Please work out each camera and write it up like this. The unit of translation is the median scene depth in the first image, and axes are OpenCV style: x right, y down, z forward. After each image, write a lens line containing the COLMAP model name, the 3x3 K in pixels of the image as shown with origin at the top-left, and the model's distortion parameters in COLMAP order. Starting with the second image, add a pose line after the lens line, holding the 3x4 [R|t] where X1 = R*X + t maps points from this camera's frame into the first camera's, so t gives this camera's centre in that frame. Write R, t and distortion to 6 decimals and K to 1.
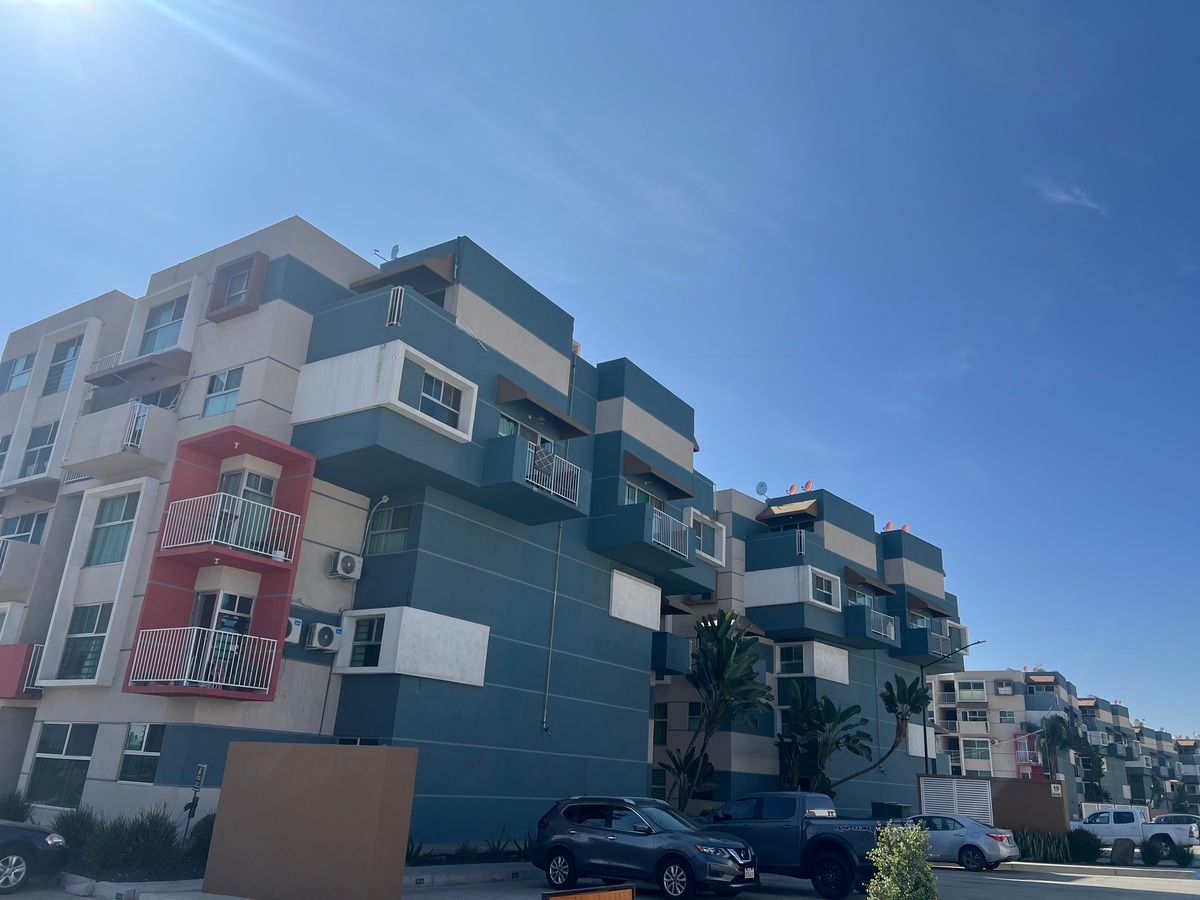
lens RADIAL K [[864.9, 0, 600.0], [0, 864.9, 450.0], [0, 0, 1]] dist [0.002125, 0.001352]
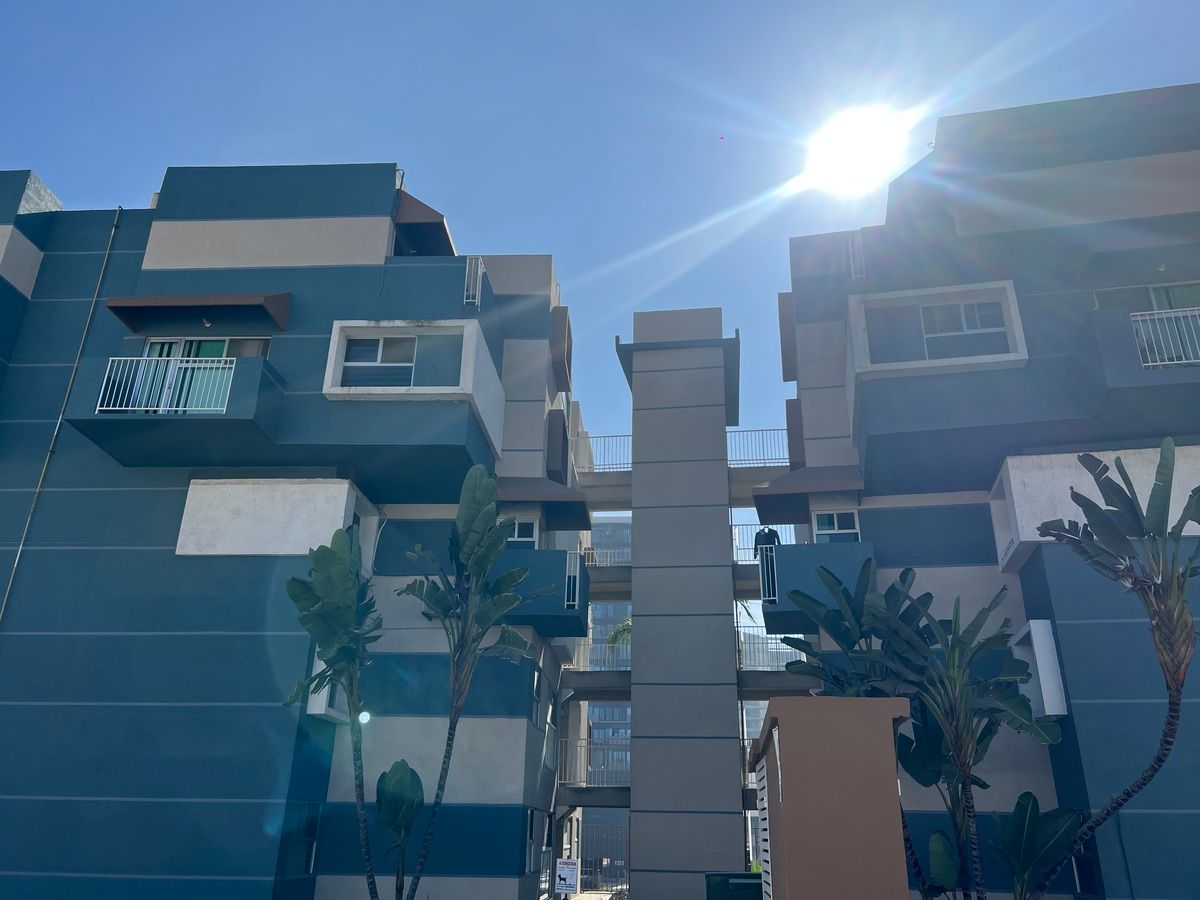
lens RADIAL K [[864.9, 0, 600.0], [0, 864.9, 450.0], [0, 0, 1]] dist [0.002125, 0.001352]
pose [[0.475930, -0.373879, -0.796056, 0.619706], [0.313524, 0.917799, -0.243613, 0.340319], [0.821701, -0.133640, 0.554028, 0.852144]]
